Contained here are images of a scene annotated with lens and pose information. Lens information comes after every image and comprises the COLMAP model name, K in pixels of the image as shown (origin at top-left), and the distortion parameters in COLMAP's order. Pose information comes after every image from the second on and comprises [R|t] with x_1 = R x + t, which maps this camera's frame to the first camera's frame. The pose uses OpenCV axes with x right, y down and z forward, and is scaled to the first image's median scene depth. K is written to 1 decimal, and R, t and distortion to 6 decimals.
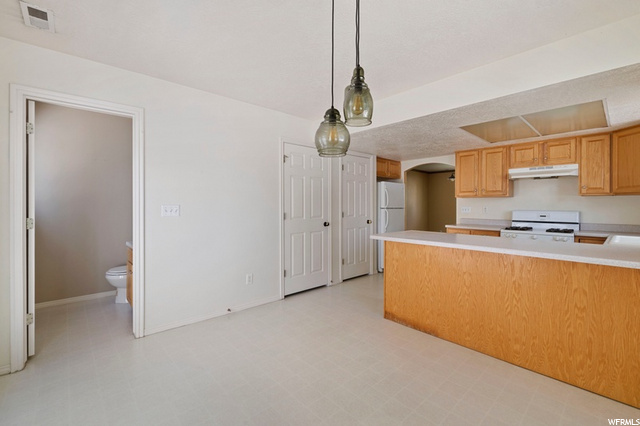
lens RADIAL K [[279.4, 0, 321.2], [0, 279.4, 205.9], [0, 0, 1]] dist [0.000218, -0.000197]
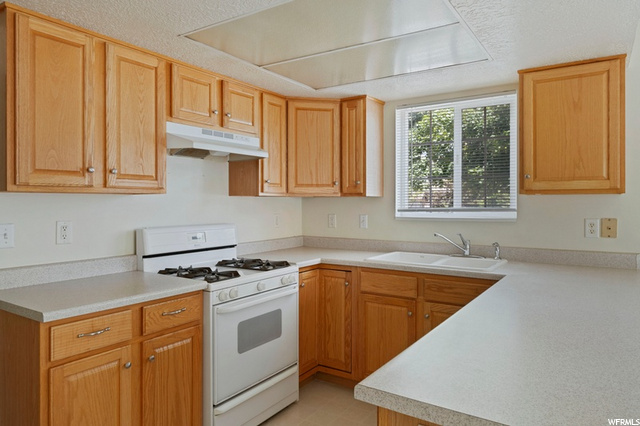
lens RADIAL K [[425.5, 0, 318.7], [0, 425.5, 199.7], [0, 0, 1]] dist [0.001497, 0.001331]
pose [[-0.233708, 0.000607, 0.972307, 0.068949], [0.004228, 0.999991, 0.000392, -0.028860], [-0.972298, 0.004202, -0.233708, 1.093207]]
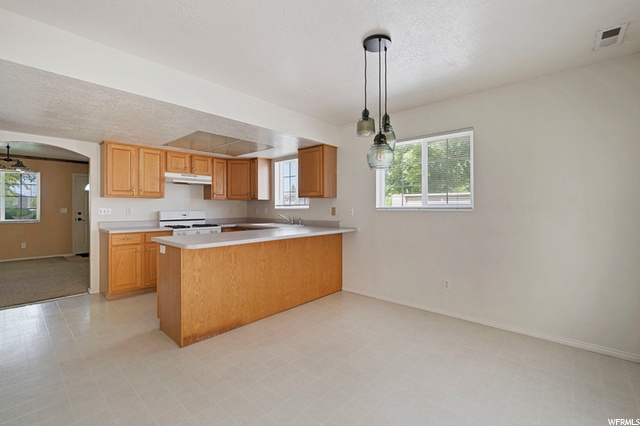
lens RADIAL K [[279.4, 0, 321.2], [0, 279.4, 205.9], [0, 0, 1]] dist [0.000218, -0.000197]
pose [[-0.090860, -0.000598, 0.995864, -0.526178], [0.004230, 0.999991, 0.000986, -0.002415], [-0.995855, 0.004302, -0.090856, 0.587076]]
